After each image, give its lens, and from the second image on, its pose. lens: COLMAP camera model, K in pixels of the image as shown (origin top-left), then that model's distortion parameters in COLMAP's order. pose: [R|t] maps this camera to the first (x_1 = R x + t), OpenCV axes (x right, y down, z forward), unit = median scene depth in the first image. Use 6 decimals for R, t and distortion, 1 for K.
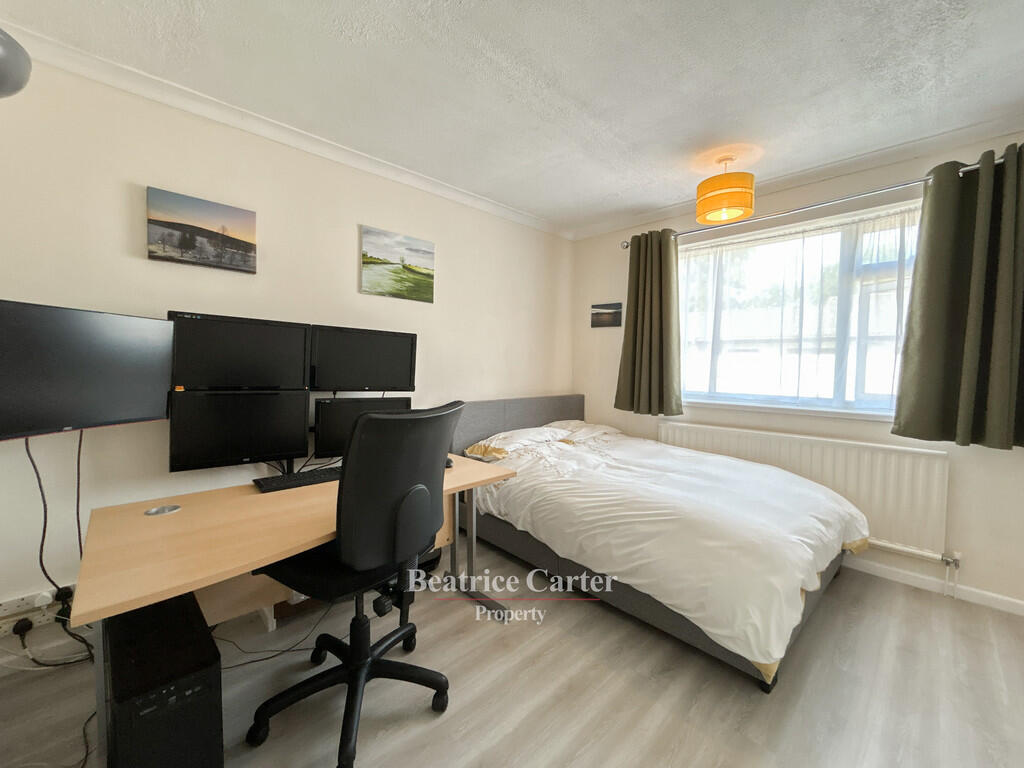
lens RADIAL K [[418.0, 0, 512.0], [0, 418.0, 384.0], [0, 0, 1]] dist [0.003298, 0.000497]
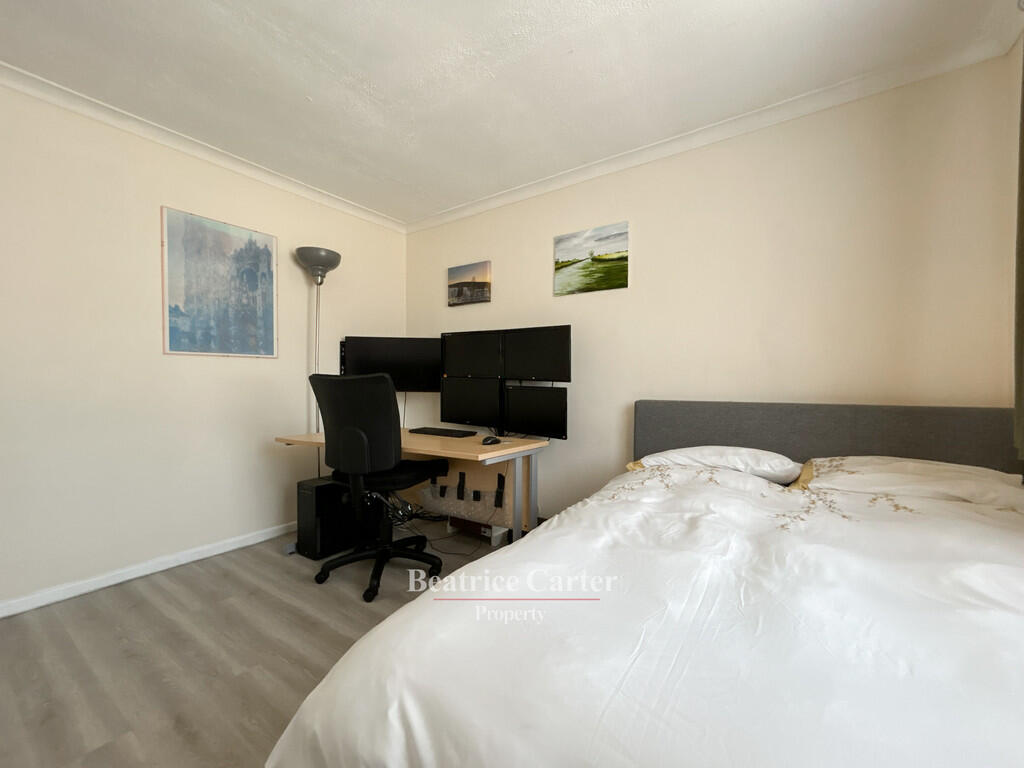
lens RADIAL K [[418.0, 0, 512.0], [0, 418.0, 384.0], [0, 0, 1]] dist [0.003298, 0.000497]
pose [[0.198030, -0.001542, -0.980195, 0.709626], [-0.040607, 0.999127, -0.009775, 0.036612], [0.979354, 0.041738, 0.197795, 0.646743]]
